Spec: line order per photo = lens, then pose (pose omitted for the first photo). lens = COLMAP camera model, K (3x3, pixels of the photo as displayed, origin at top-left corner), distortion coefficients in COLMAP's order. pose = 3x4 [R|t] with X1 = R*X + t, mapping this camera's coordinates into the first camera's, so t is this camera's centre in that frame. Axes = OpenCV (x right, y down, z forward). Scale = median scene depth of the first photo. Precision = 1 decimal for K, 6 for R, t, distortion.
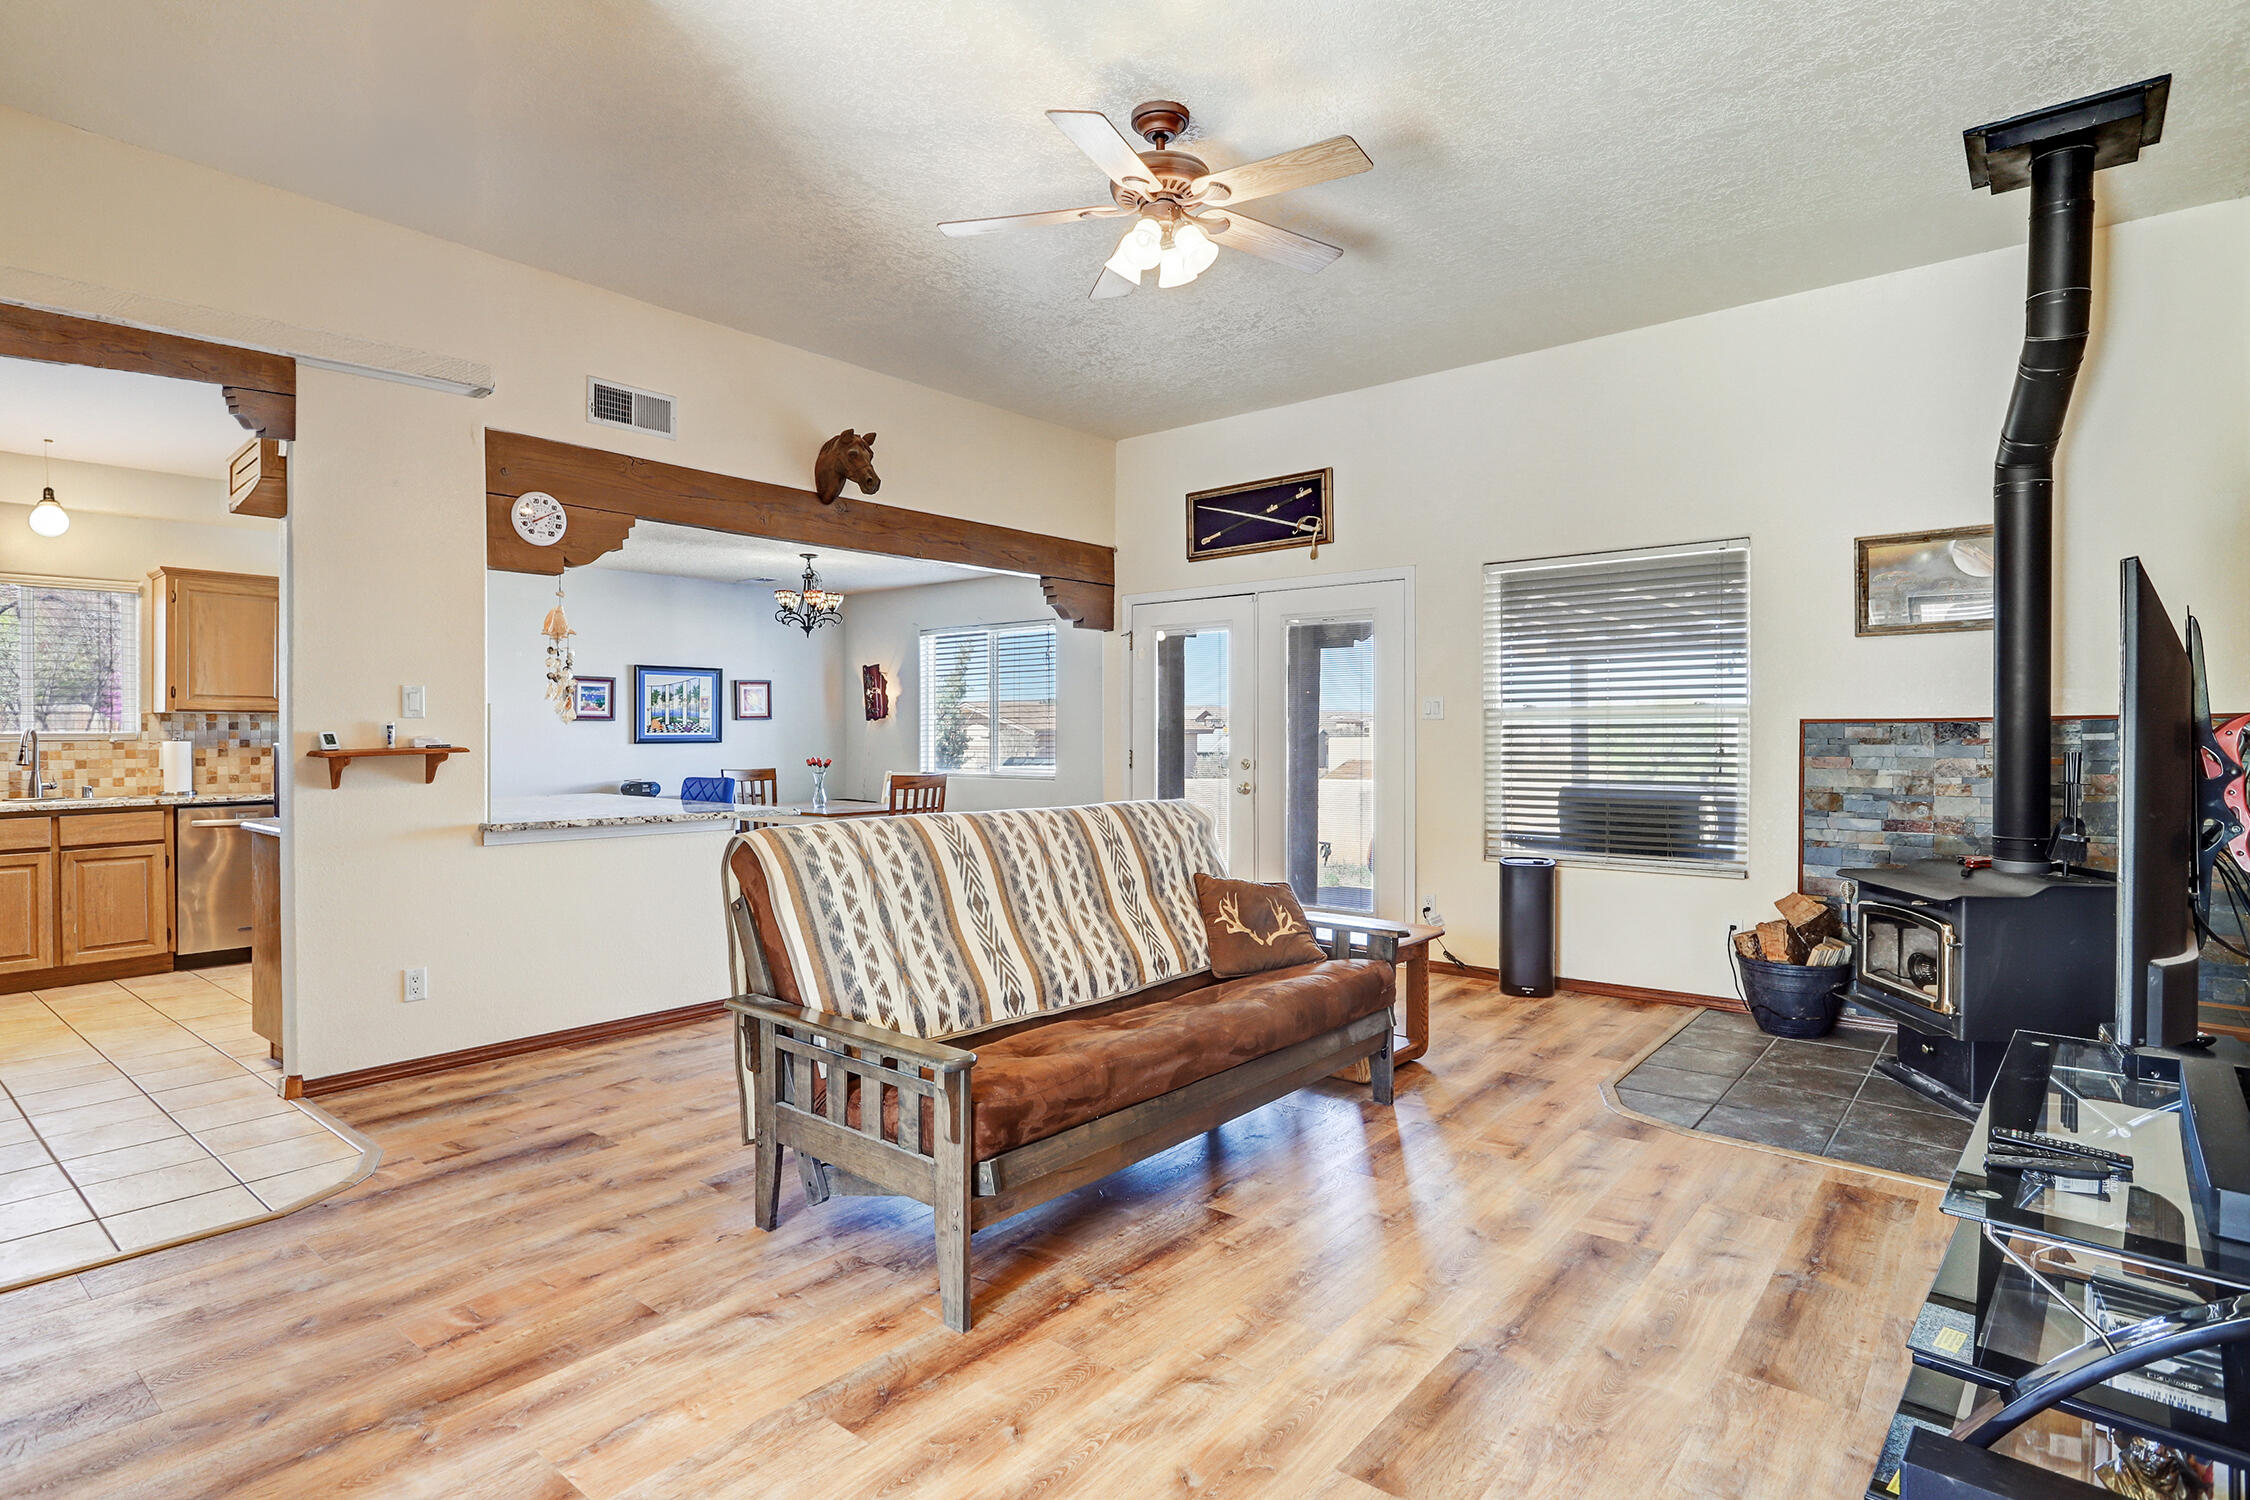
lens RADIAL K [[1158.0, 0, 1115.9], [0, 1158.0, 740.1], [0, 0, 1]] dist [-0.001023, 0.002324]
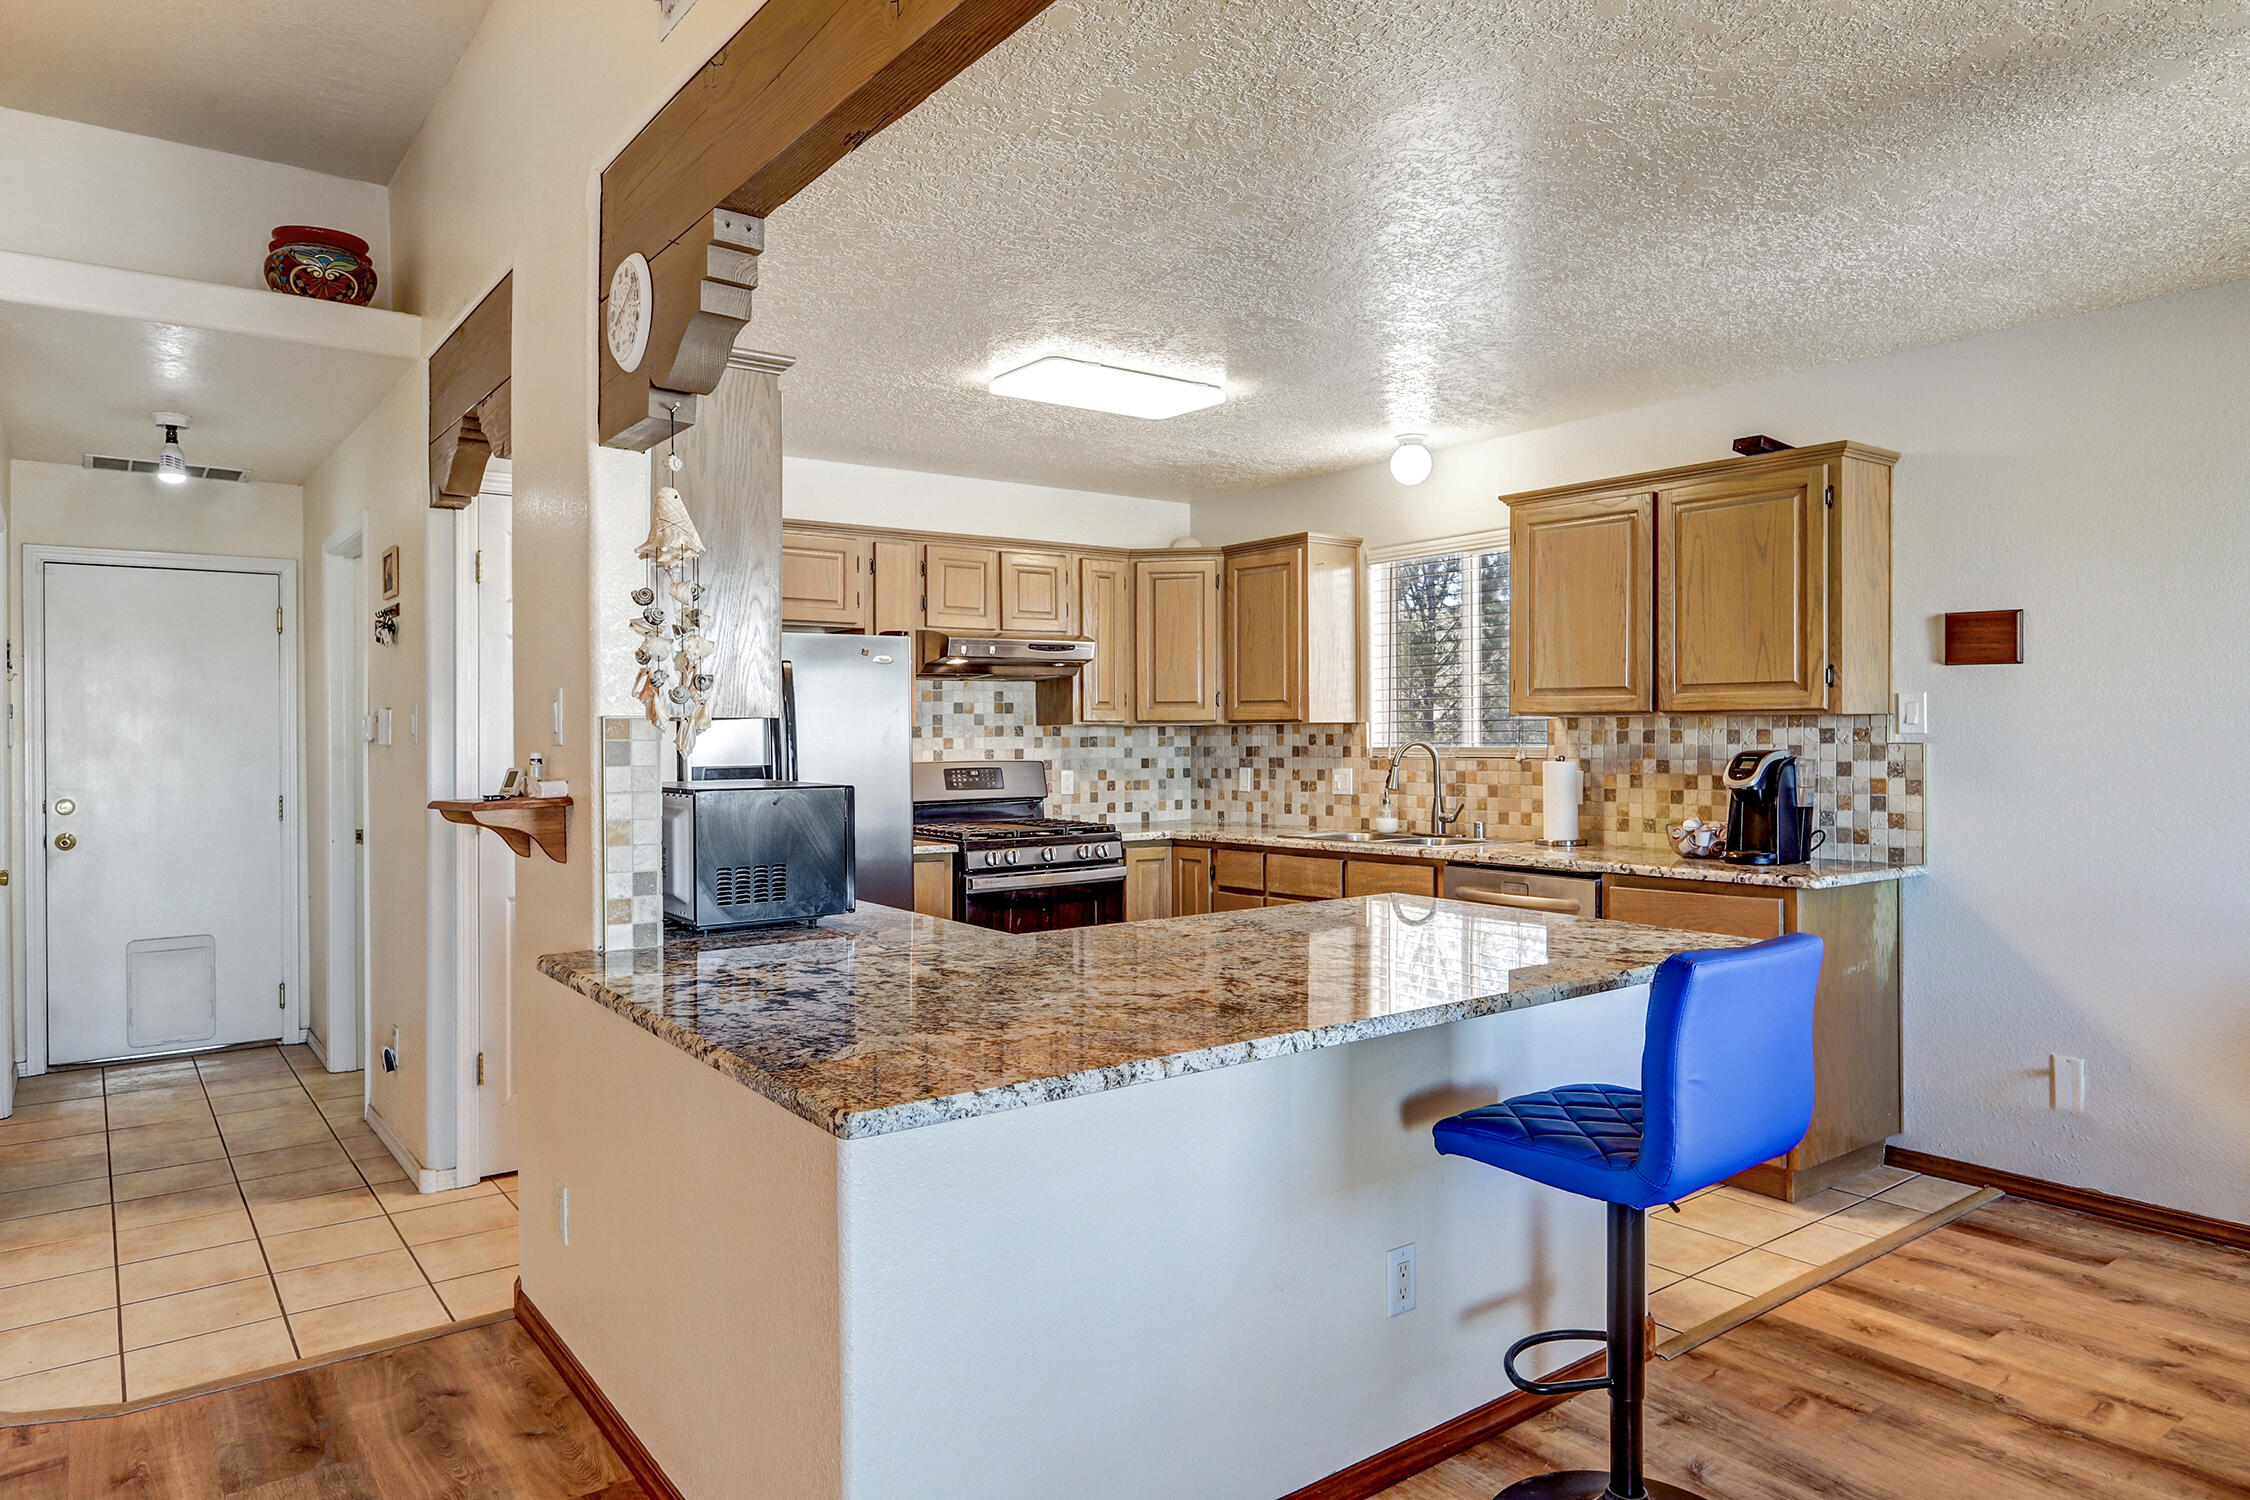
lens RADIAL K [[1414.4, 0, 1125.1], [0, 1414.4, 740.1], [0, 0, 1]] dist [0.027238, 0.002163]
pose [[-0.221397, 0.009580, -0.975137, 0.011924], [0.001566, 0.999954, 0.009468, -0.017888], [0.975183, 0.000569, -0.221402, 0.902920]]
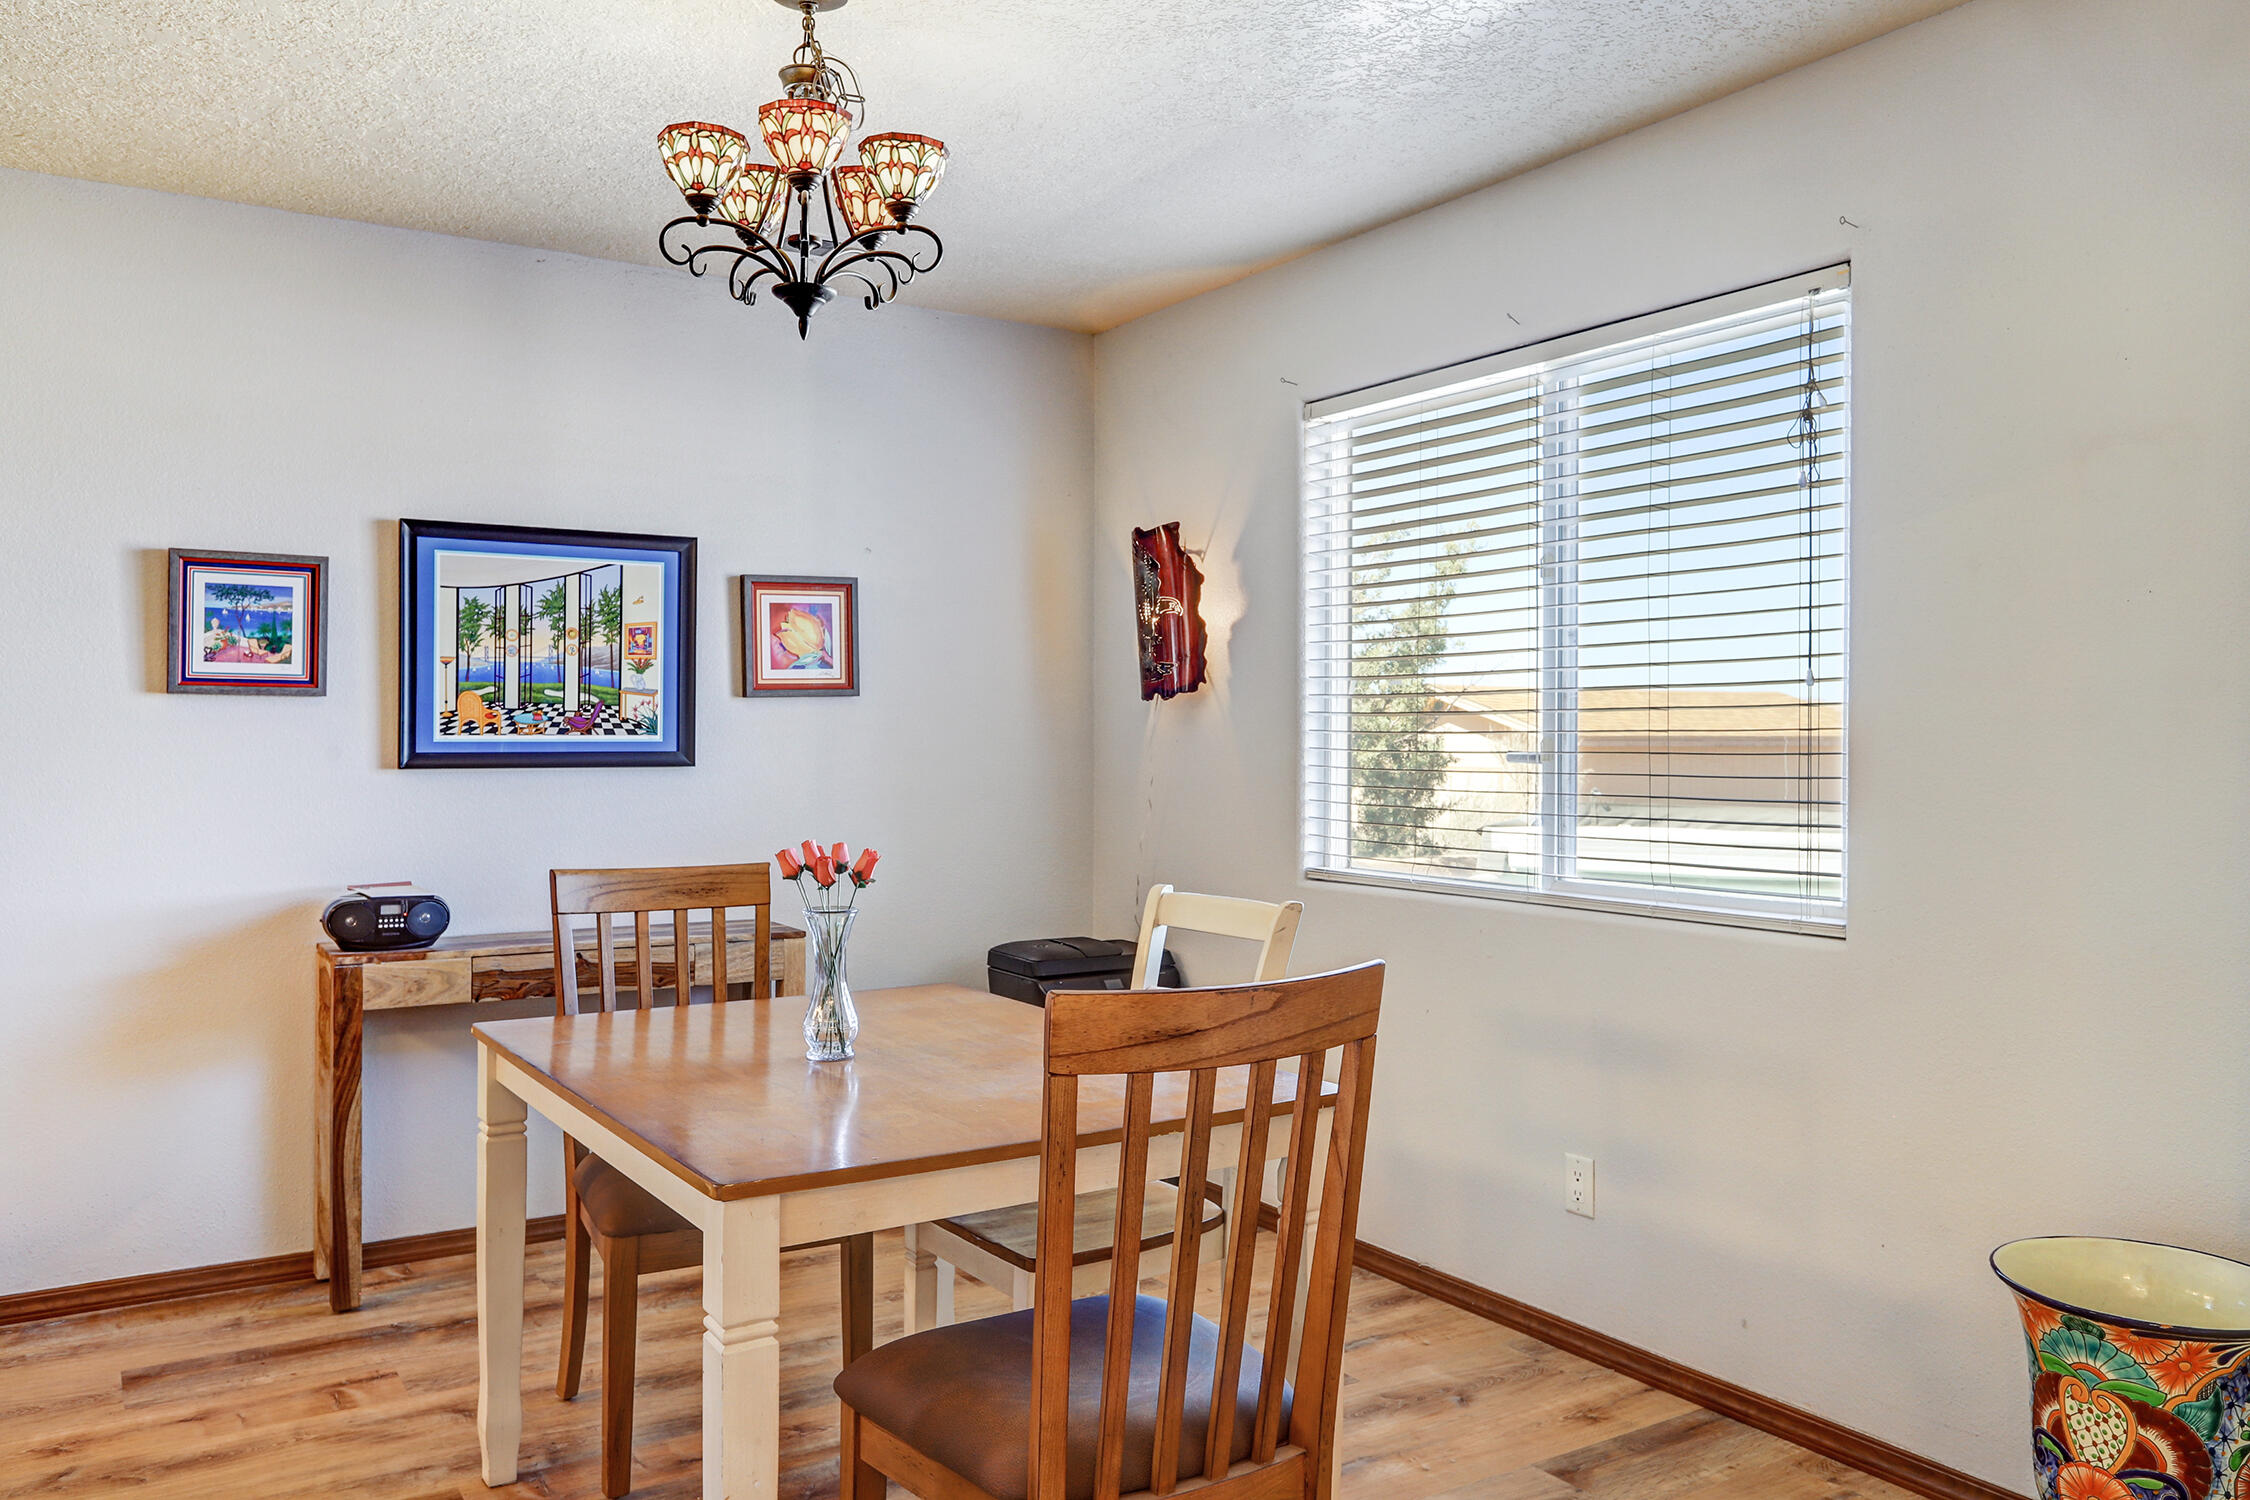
lens RADIAL K [[1717.4, 0, 1124.7], [0, 1717.4, 753.7], [0, 0, 1]] dist [-0.005127, -0.002599]
pose [[0.954873, 0.007488, -0.296921, -0.112335], [-0.006671, 0.999971, 0.003762, -0.005266], [0.296941, -0.001611, 0.954895, 0.783858]]
